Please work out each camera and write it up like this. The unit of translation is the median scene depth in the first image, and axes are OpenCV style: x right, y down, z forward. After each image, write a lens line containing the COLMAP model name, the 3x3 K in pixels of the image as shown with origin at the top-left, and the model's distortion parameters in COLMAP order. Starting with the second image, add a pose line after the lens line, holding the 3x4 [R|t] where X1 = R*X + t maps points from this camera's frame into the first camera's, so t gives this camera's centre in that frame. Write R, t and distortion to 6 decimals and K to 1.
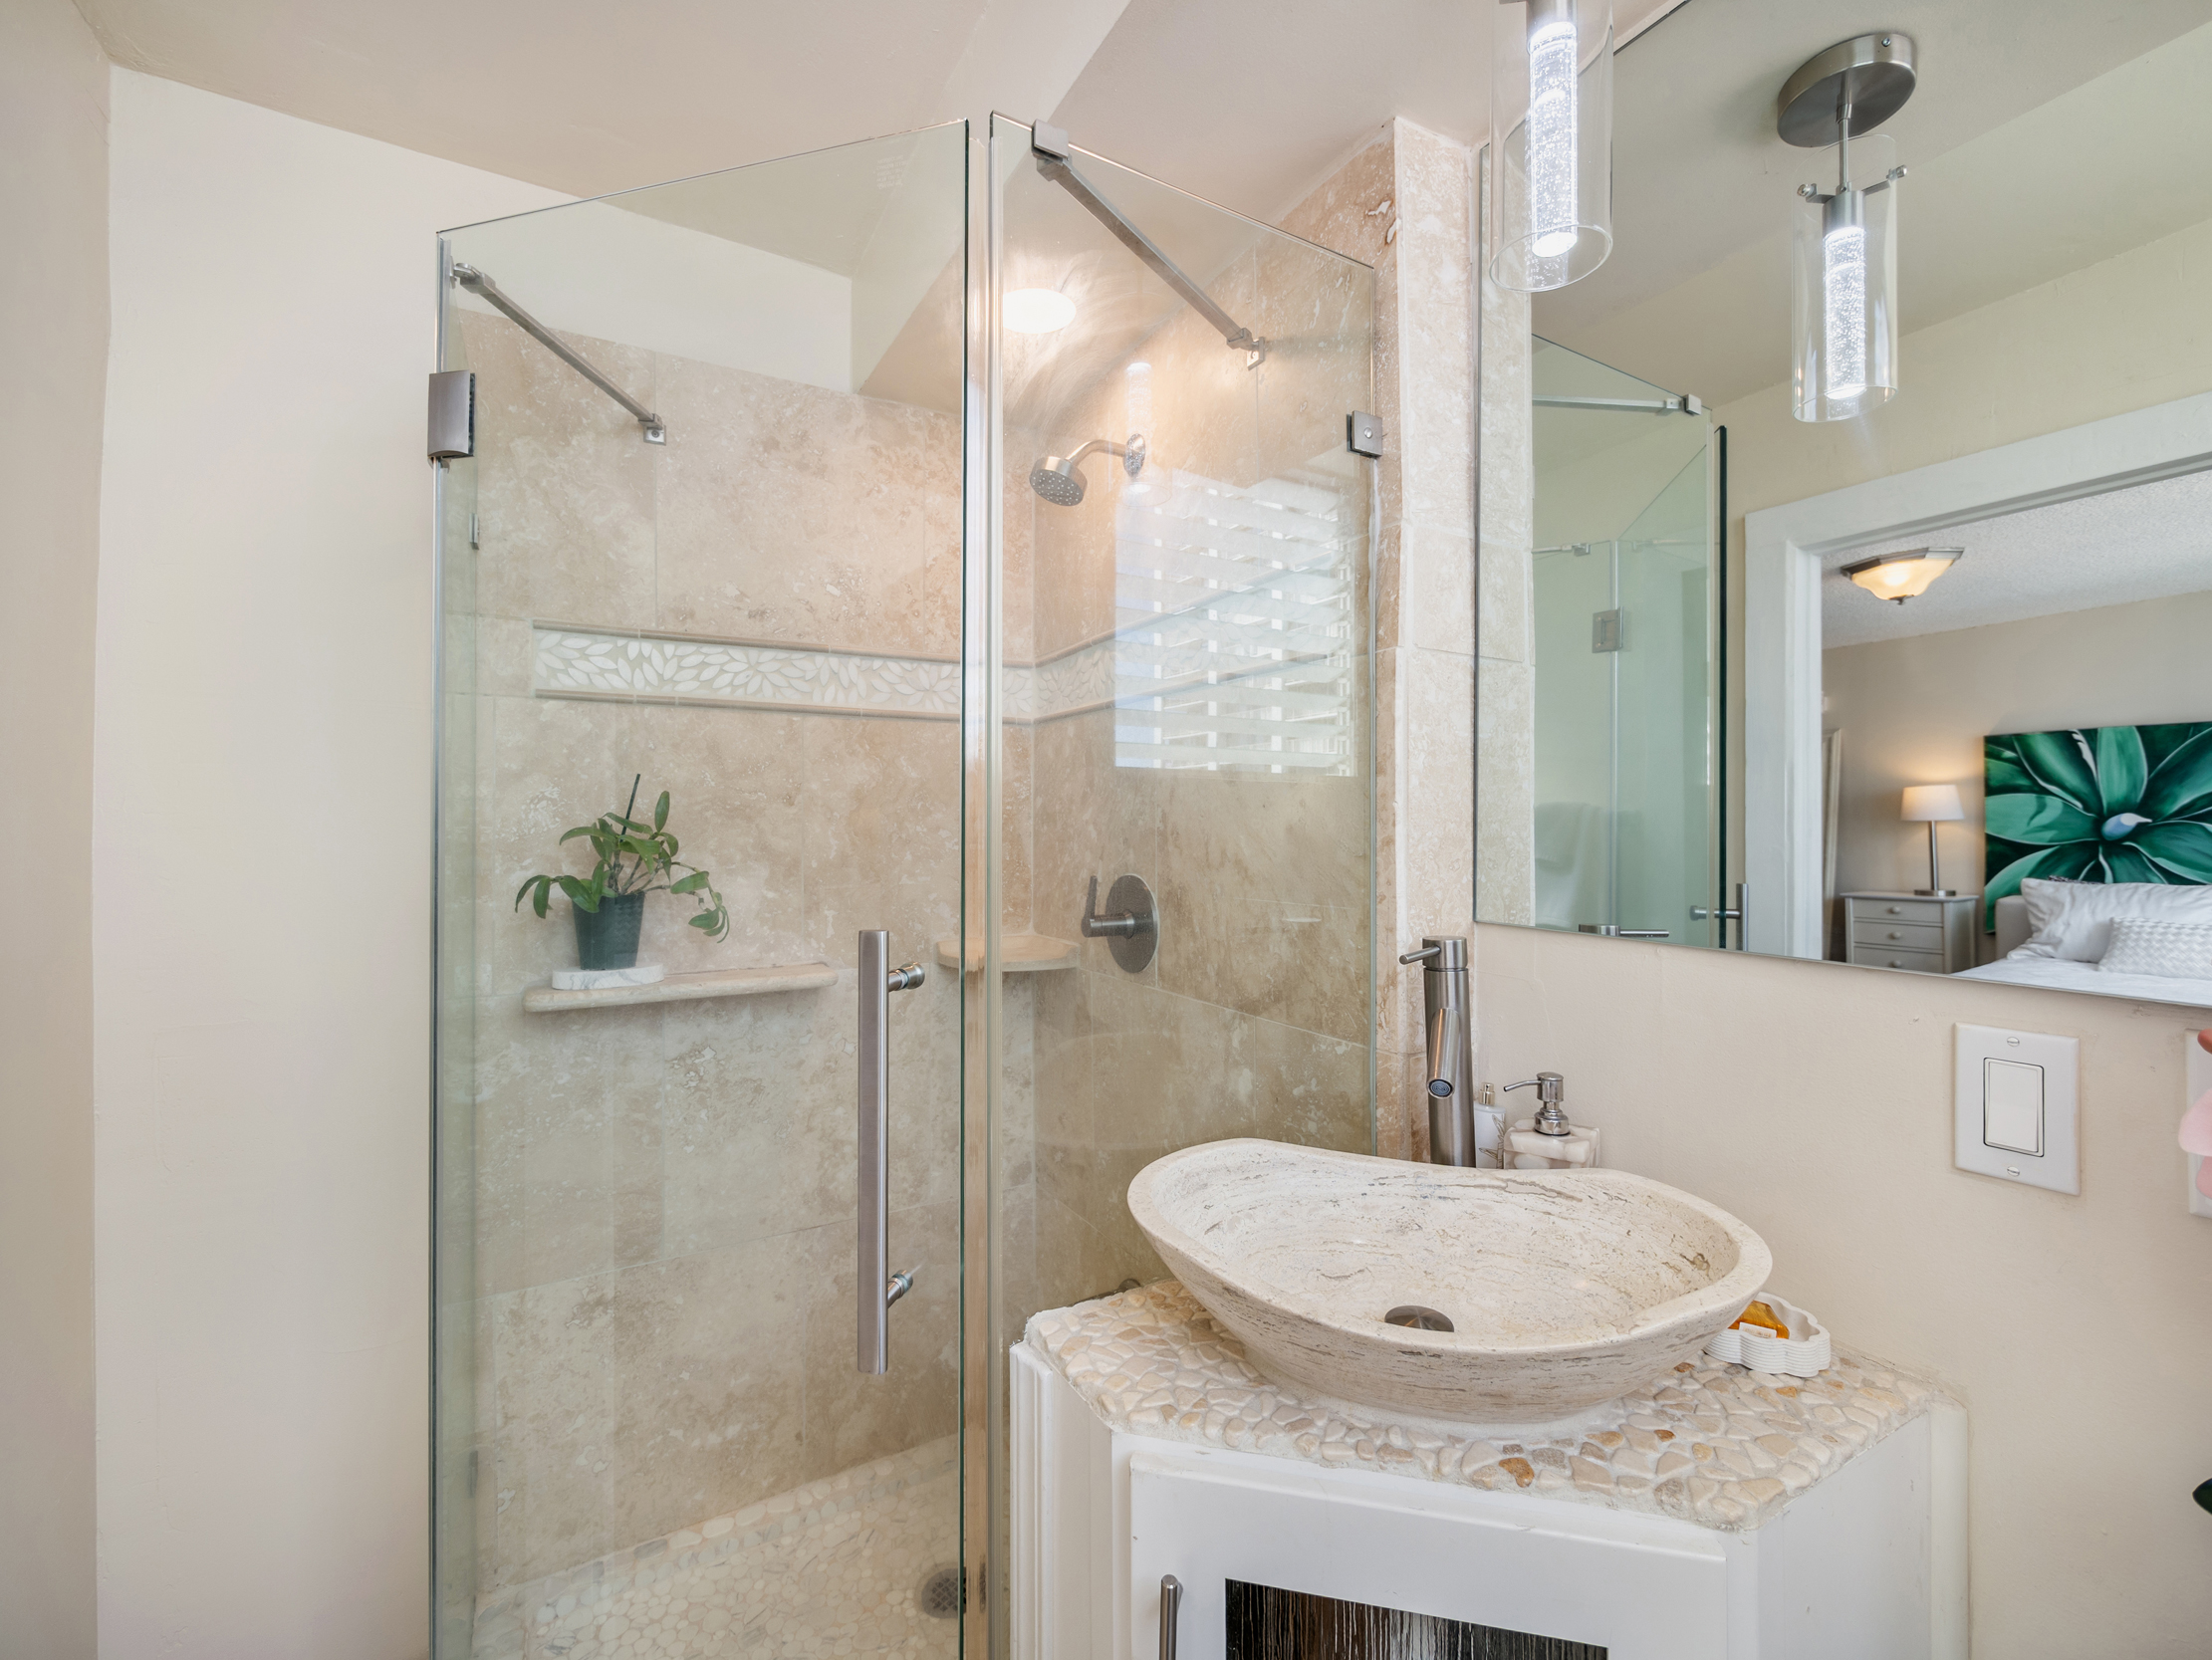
lens RADIAL K [[928.2, 0, 1085.0], [0, 928.2, 828.4], [0, 0, 1]] dist [-0.008587, -0.000203]
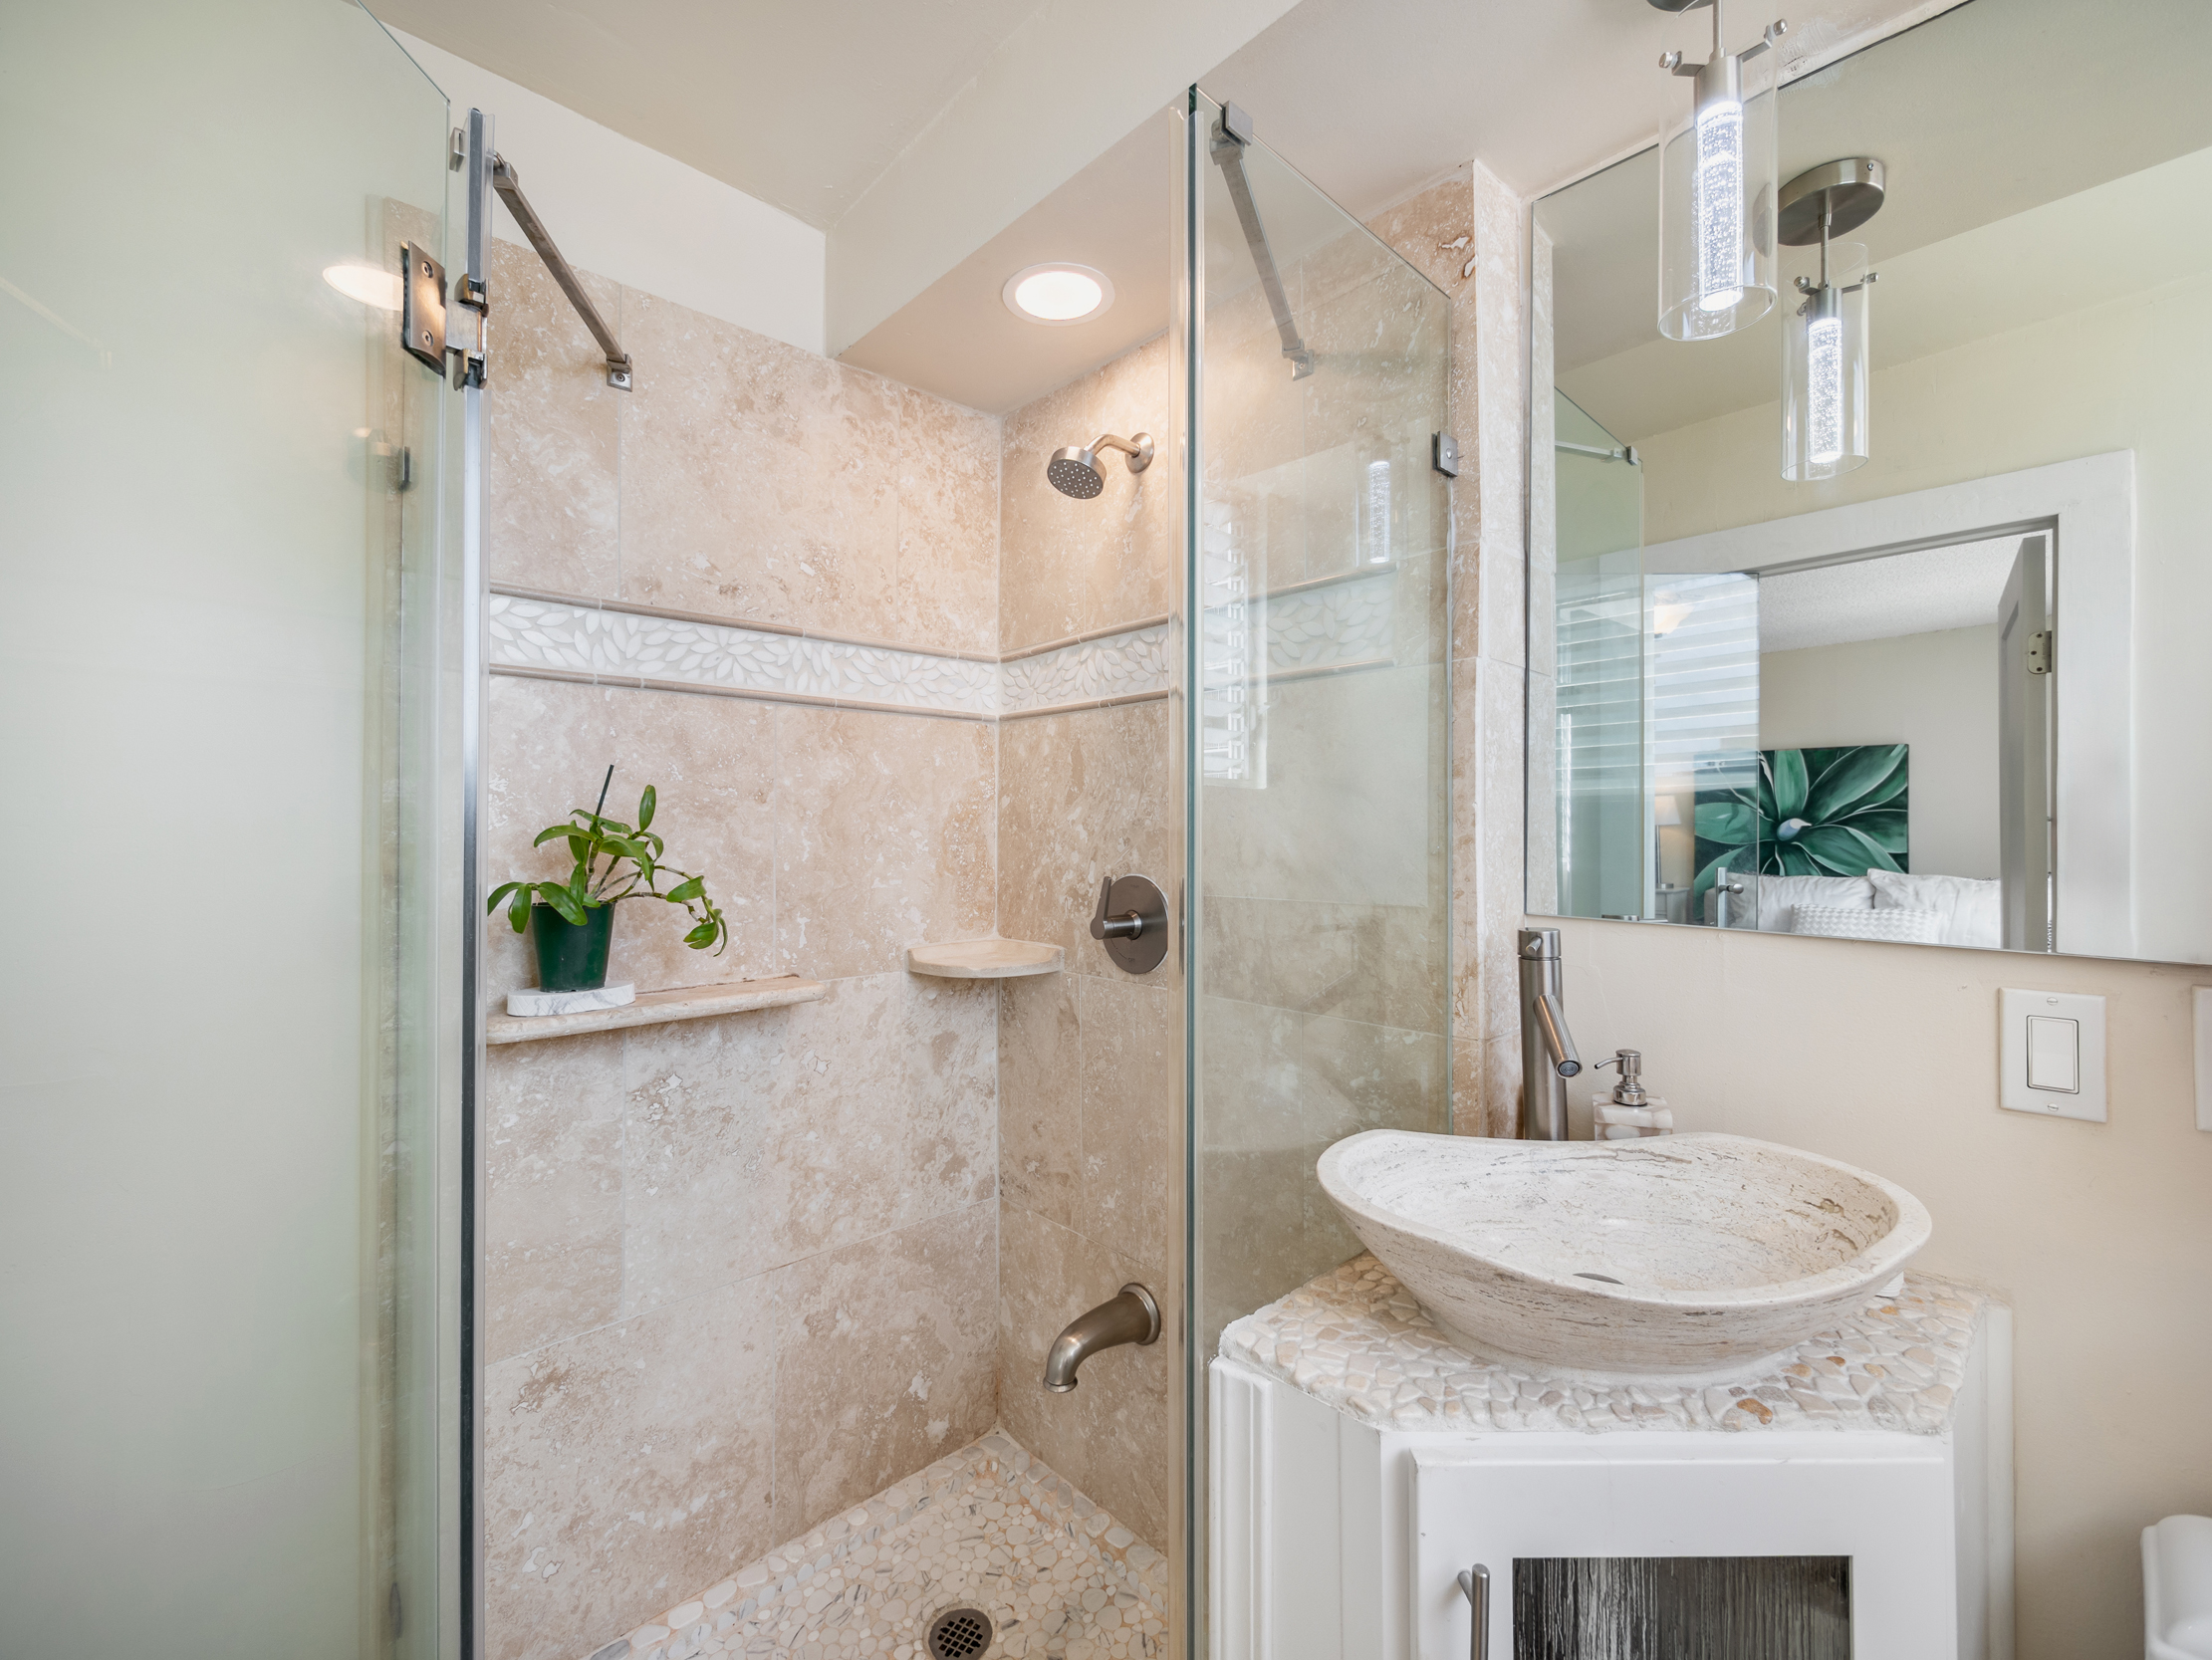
lens RADIAL K [[928.2, 0, 1085.0], [0, 928.2, 828.4], [0, 0, 1]] dist [-0.008587, -0.000203]
pose [[0.973241, 0.001580, 0.229779, -0.239155], [-0.000902, 0.999995, -0.003056, 0.002976], [-0.229783, 0.002767, 0.973238, 0.048442]]
